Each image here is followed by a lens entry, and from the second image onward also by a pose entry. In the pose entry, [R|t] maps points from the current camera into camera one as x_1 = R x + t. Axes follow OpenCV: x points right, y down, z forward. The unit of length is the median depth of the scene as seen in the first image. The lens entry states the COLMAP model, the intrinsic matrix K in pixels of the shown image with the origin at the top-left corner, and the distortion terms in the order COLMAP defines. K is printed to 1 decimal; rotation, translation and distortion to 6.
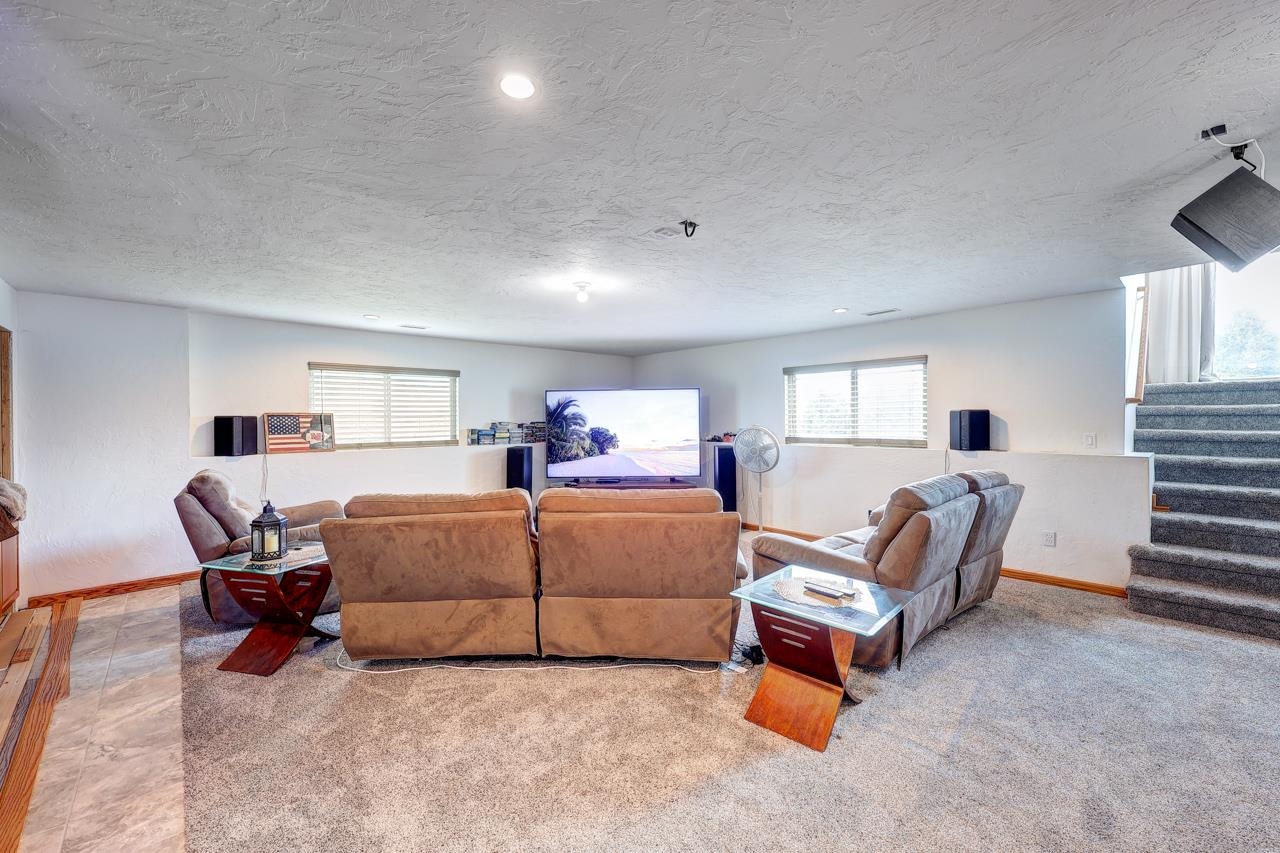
lens RADIAL K [[523.7, 0, 632.7], [0, 523.7, 419.7], [0, 0, 1]] dist [0.000543, -0.001368]
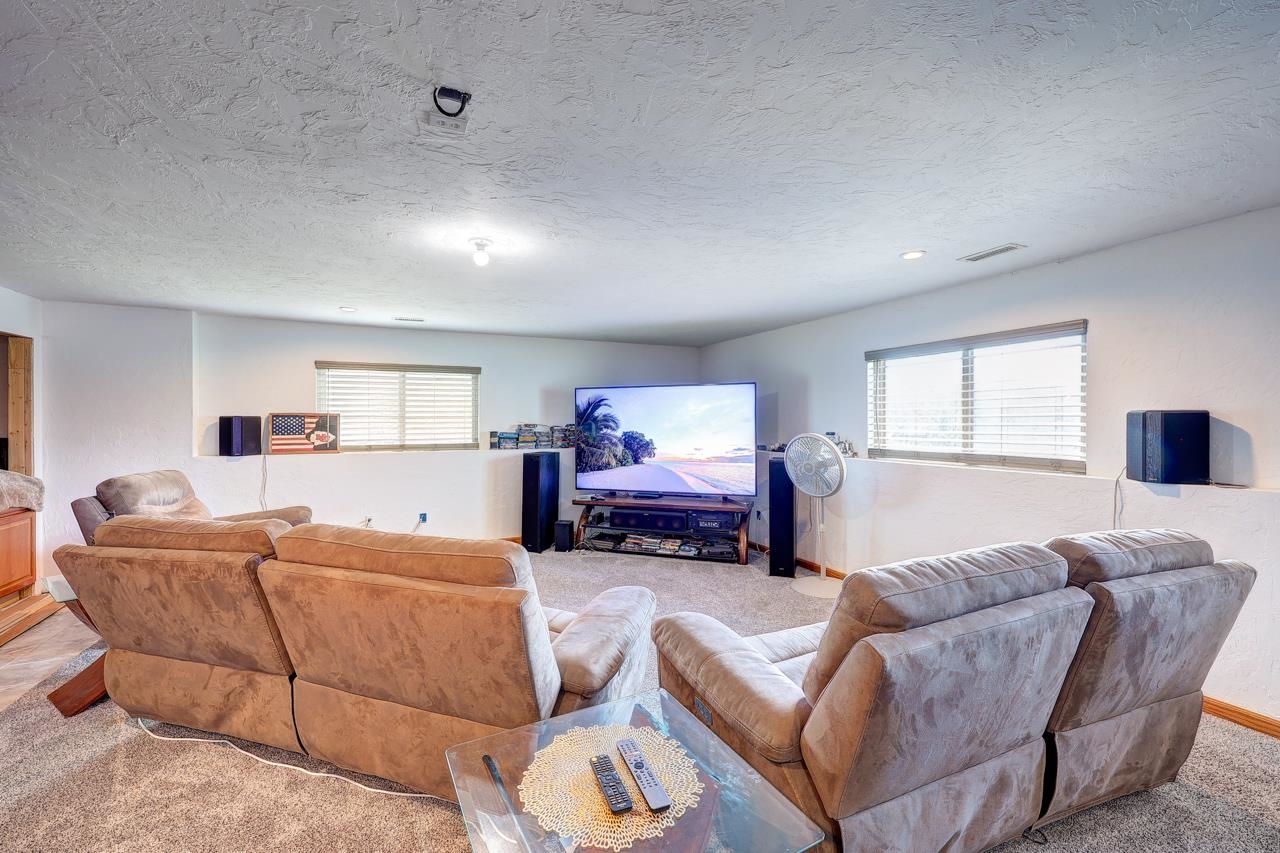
lens RADIAL K [[523.7, 0, 635.8], [0, 523.7, 421.3], [0, 0, 1]] dist [0.000543, -0.001368]
pose [[0.948734, 0.006969, -0.315999, 0.240857], [-0.006559, 0.999976, 0.002359, -0.003990], [0.316007, -0.000165, 0.948757, 0.246388]]
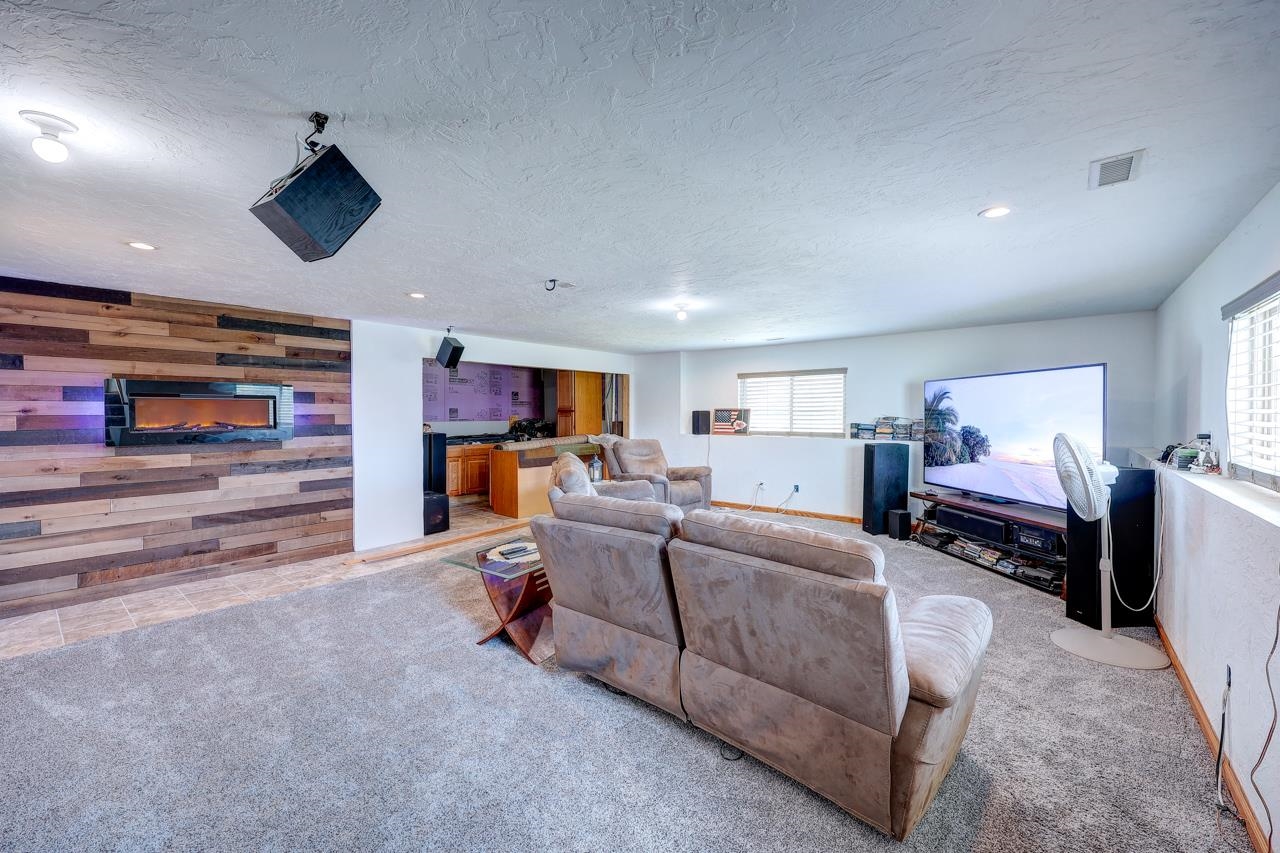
lens RADIAL K [[523.7, 0, 634.8], [0, 523.7, 424.0], [0, 0, 1]] dist [0.000543, -0.001368]
pose [[0.132396, 0.030190, -0.990737, 0.737412], [-0.000715, 0.999539, 0.030362, -0.013098], [0.991197, -0.003311, 0.132357, 0.492014]]
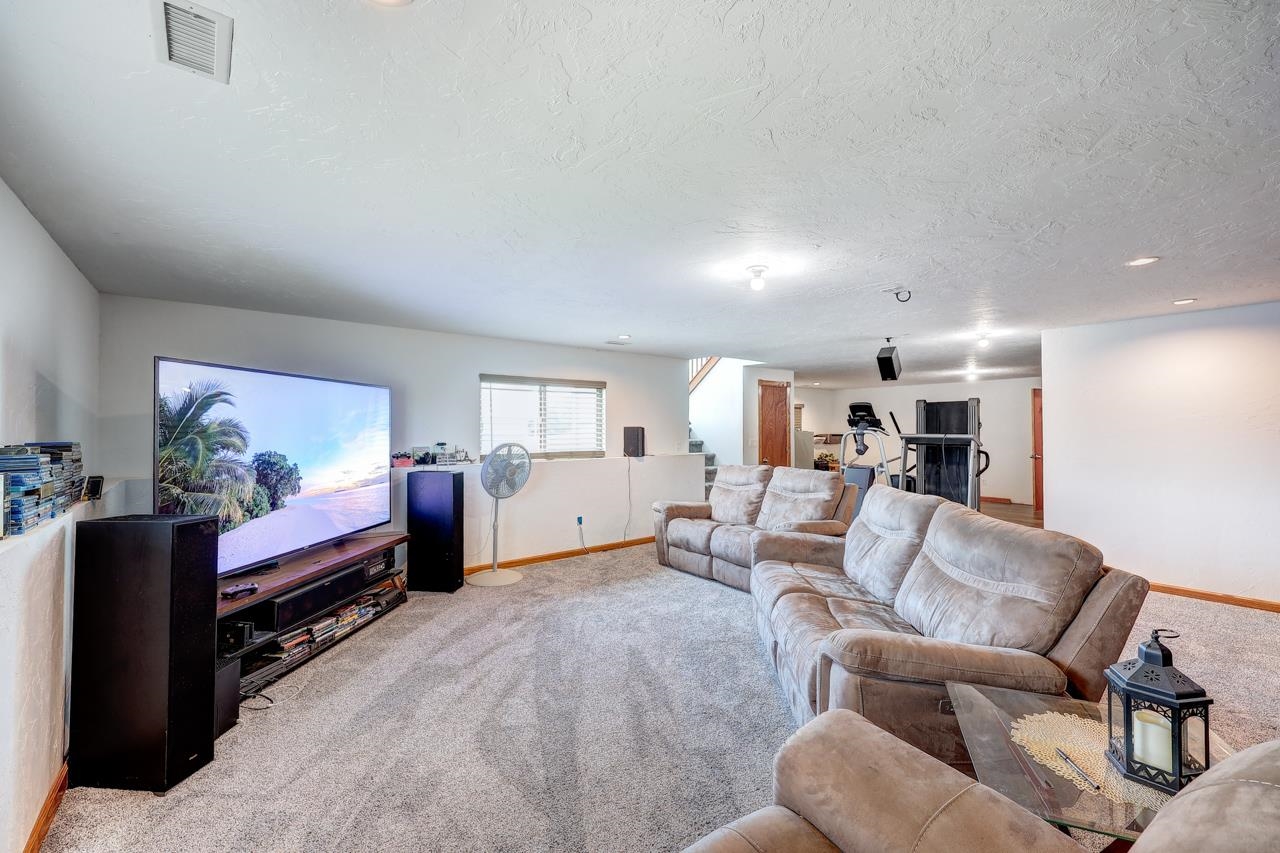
lens RADIAL K [[523.7, 0, 645.0], [0, 523.7, 417.1], [0, 0, 1]] dist [0.000543, -0.001368]
pose [[0.069628, 0.030575, 0.997104, -0.600959], [0.003398, 0.999517, -0.030887, -0.001455], [-0.997567, 0.005539, 0.069490, 0.748216]]
